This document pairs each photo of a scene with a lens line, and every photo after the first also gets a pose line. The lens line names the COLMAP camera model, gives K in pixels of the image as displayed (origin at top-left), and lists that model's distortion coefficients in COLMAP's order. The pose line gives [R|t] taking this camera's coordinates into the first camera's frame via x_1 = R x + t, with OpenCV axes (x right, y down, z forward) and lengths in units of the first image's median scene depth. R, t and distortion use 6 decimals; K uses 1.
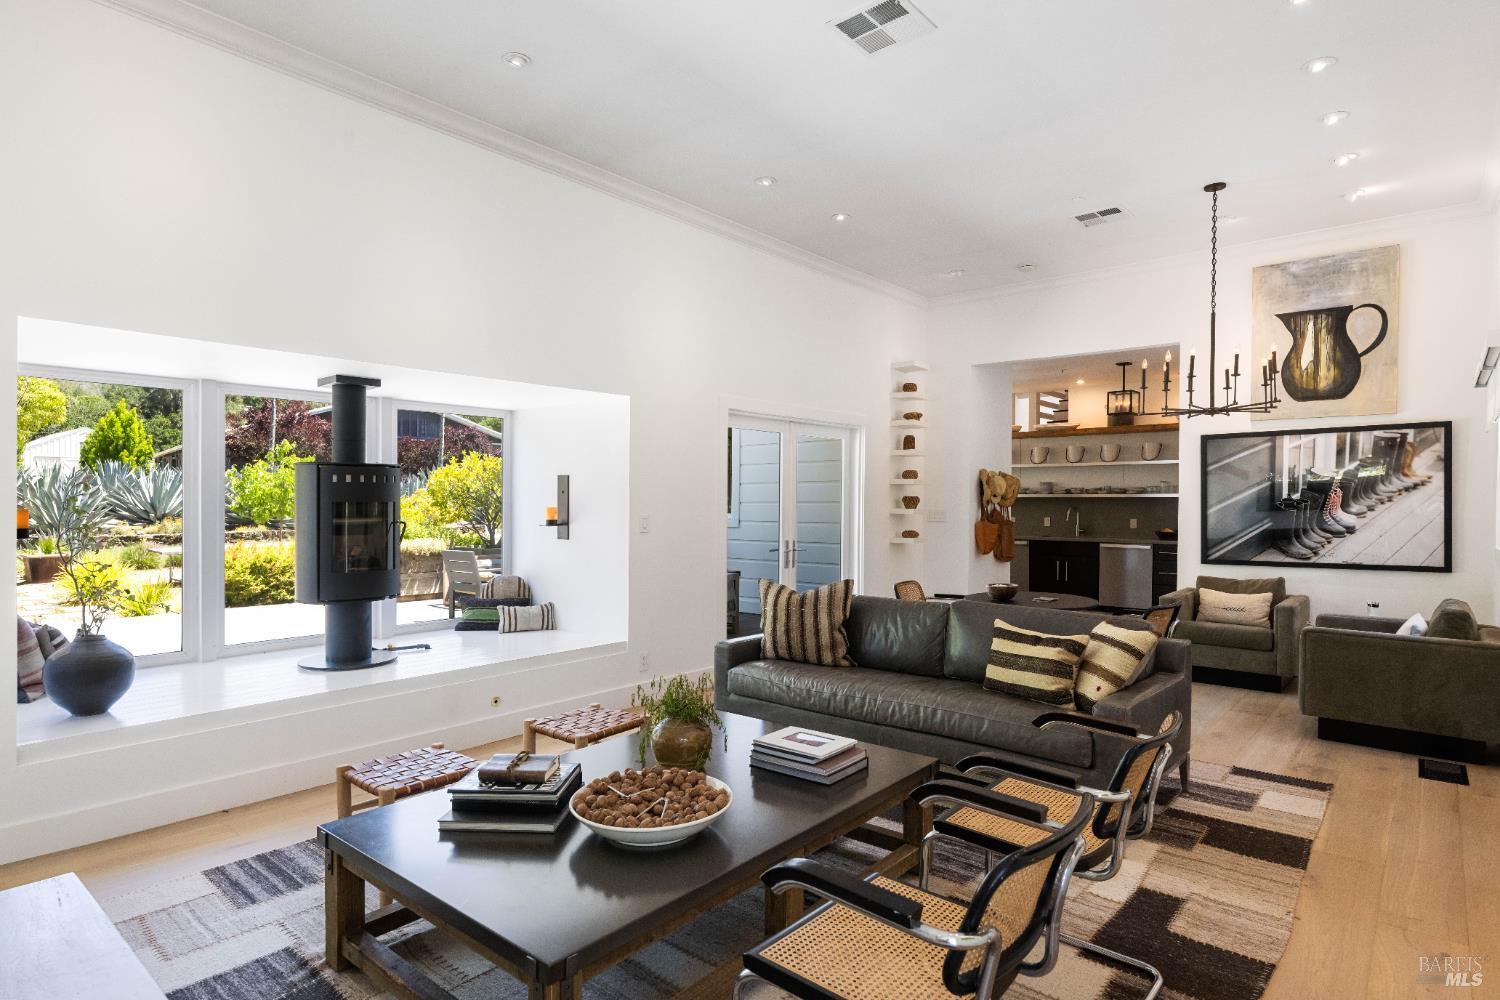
lens RADIAL K [[804.3, 0, 750.0], [0, 804.3, 500.0], [0, 0, 1]] dist [0.003652, -0.000044]
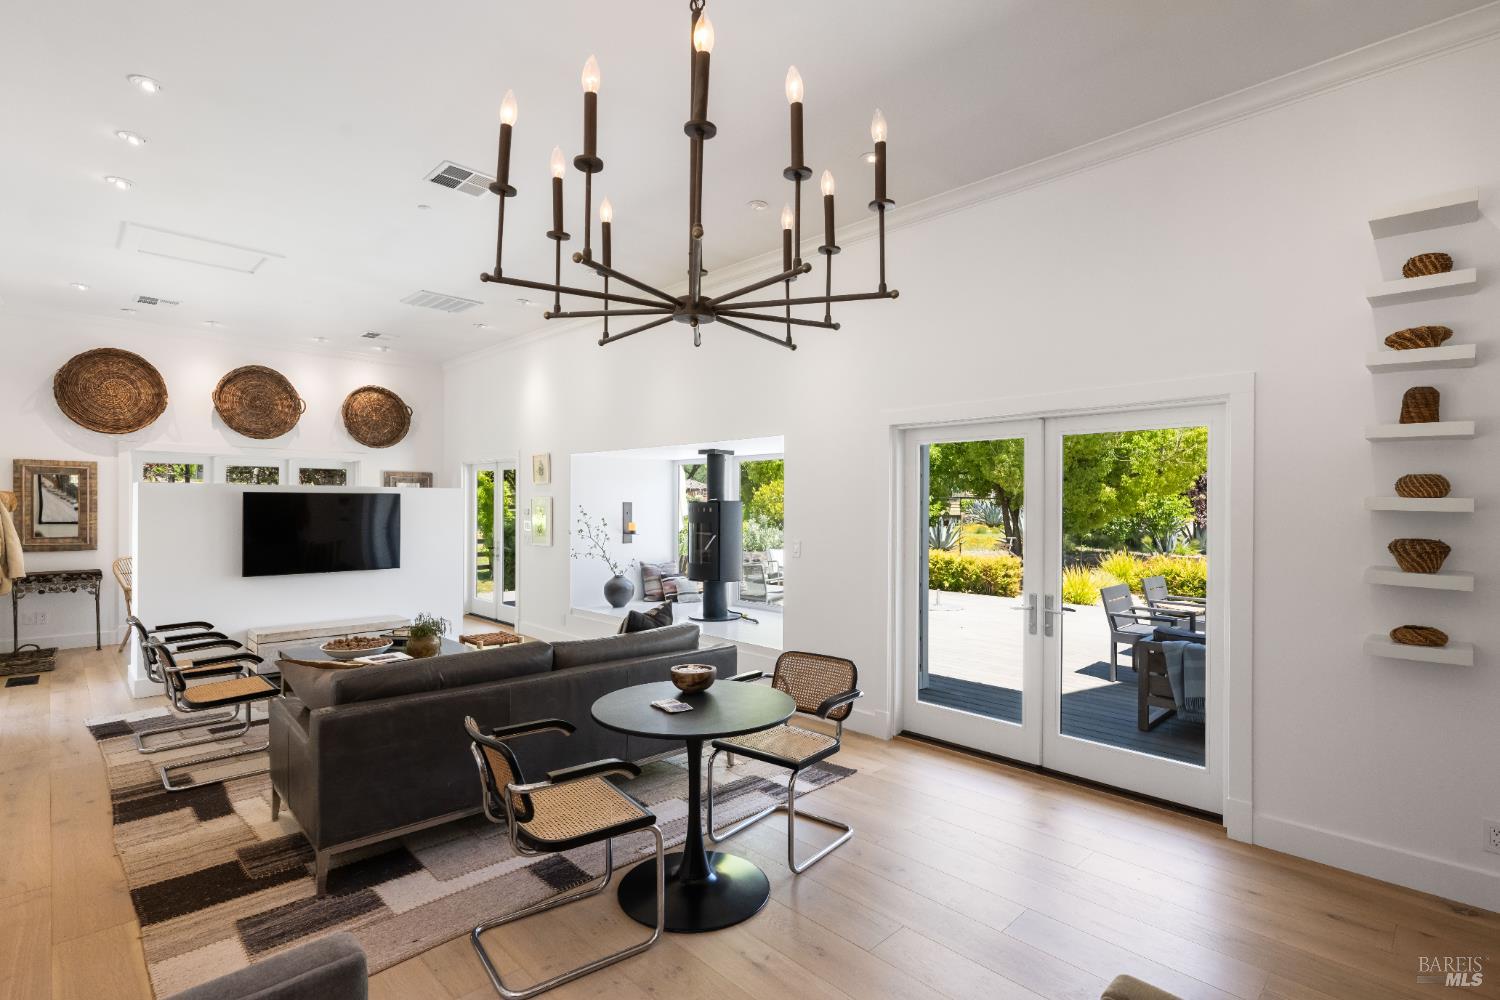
lens RADIAL K [[699.2, 0, 750.0], [0, 699.2, 500.0], [0, 0, 1]] dist [0.003480, 0.000617]
pose [[-0.079525, -0.008867, -0.996793, 1.417833], [-0.003567, 0.999957, -0.008611, -0.050587], [0.996826, 0.002870, -0.079553, 1.724257]]
